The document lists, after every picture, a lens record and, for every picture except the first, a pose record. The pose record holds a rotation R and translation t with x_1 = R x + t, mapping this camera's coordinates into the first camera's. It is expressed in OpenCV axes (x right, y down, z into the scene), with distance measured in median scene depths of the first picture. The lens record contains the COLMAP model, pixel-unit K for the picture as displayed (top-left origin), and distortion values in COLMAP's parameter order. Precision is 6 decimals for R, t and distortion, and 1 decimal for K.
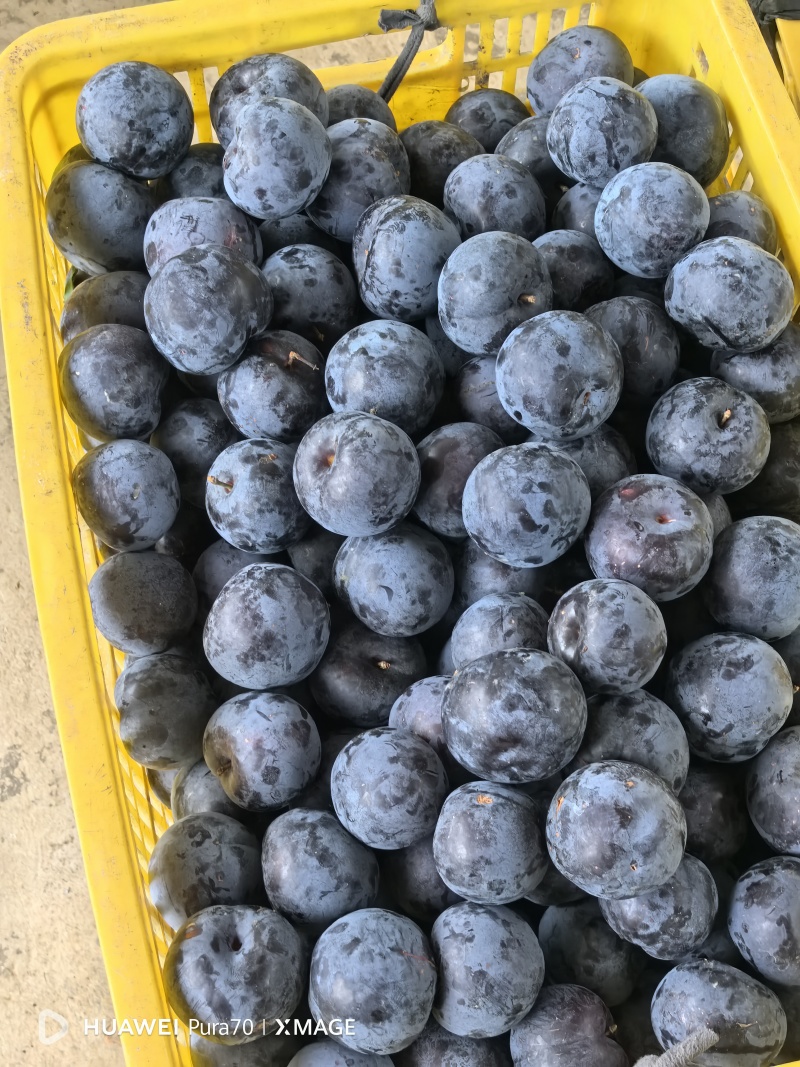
lens RADIAL K [[1669.7, 0, 398.3], [0, 1669.7, 532.4], [0, 0, 1]] dist [0.170801, 0.000000]
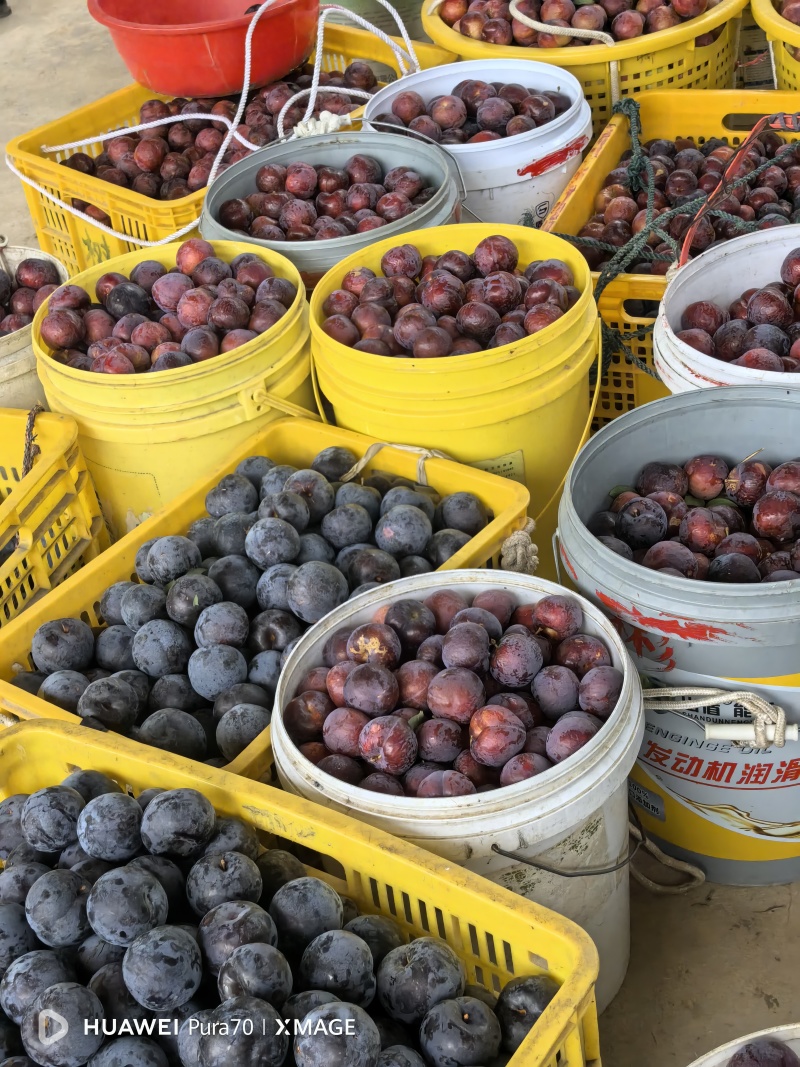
lens RADIAL K [[1669.7, 0, 400.6], [0, 1669.7, 533.9], [0, 0, 1]] dist [0.170801, 0.000000]
pose [[0.696416, -0.475189, 0.537773, -0.422761], [0.707400, 0.580685, -0.402976, 0.536337], [-0.120787, 0.661060, 0.740548, -0.467947]]
